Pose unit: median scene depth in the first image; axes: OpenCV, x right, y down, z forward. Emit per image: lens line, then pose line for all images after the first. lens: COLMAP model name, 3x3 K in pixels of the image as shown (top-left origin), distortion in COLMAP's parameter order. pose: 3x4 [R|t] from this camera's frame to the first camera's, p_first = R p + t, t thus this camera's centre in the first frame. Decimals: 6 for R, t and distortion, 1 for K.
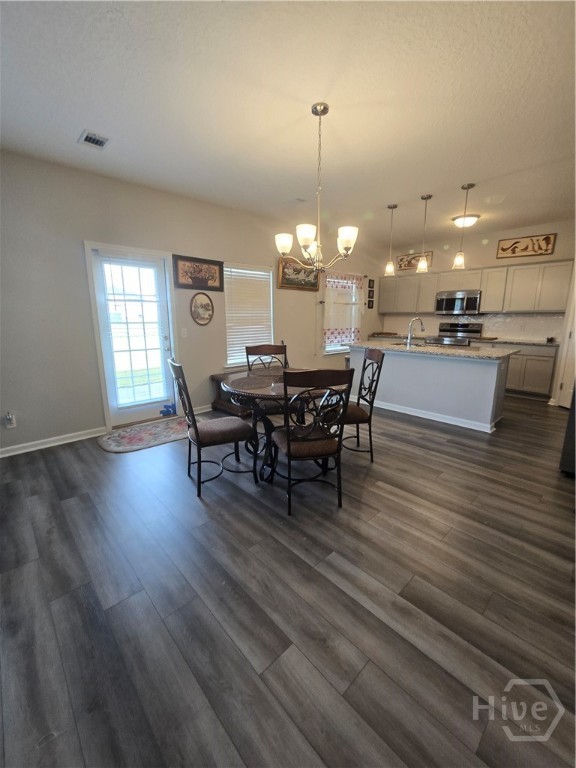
lens RADIAL K [[313.6, 0, 288.0], [0, 313.6, 384.0], [0, 0, 1]] dist [-0.000777, -0.000009]
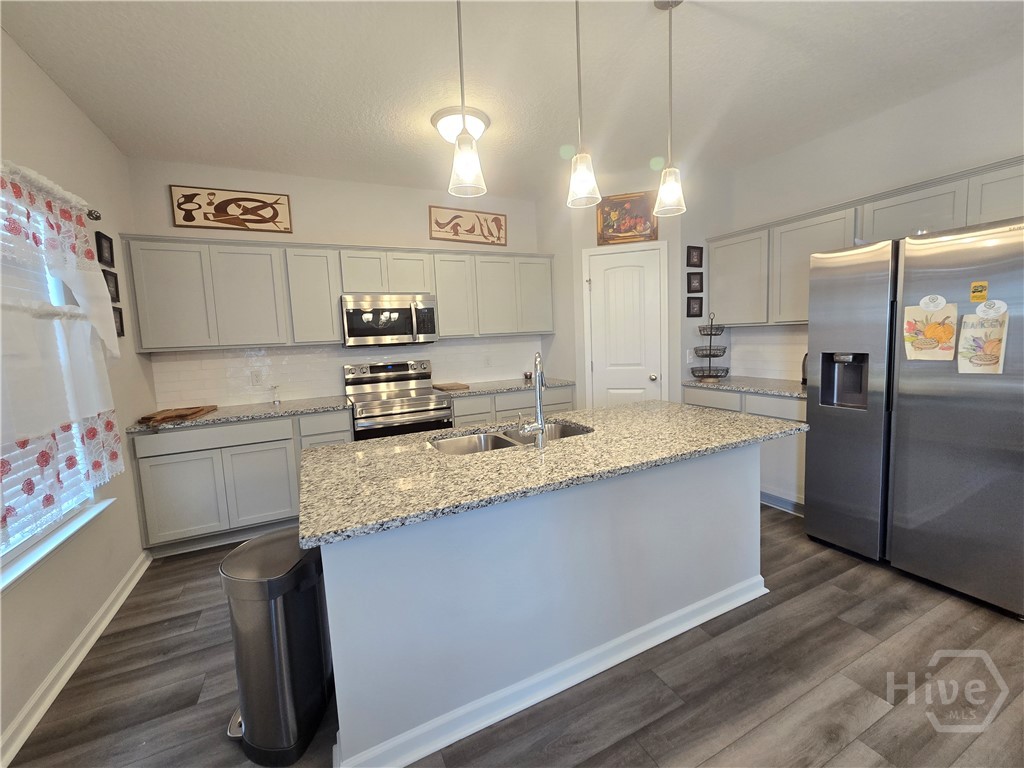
lens RADIAL K [[418.1, 0, 512.0], [0, 418.1, 384.0], [0, 0, 1]] dist [-0.000777, -0.000009]
pose [[0.293134, -0.118248, 0.948731, 0.008667], [0.249402, 0.967422, 0.043519, -0.171216], [-0.922969, 0.223859, 0.313076, 0.757522]]
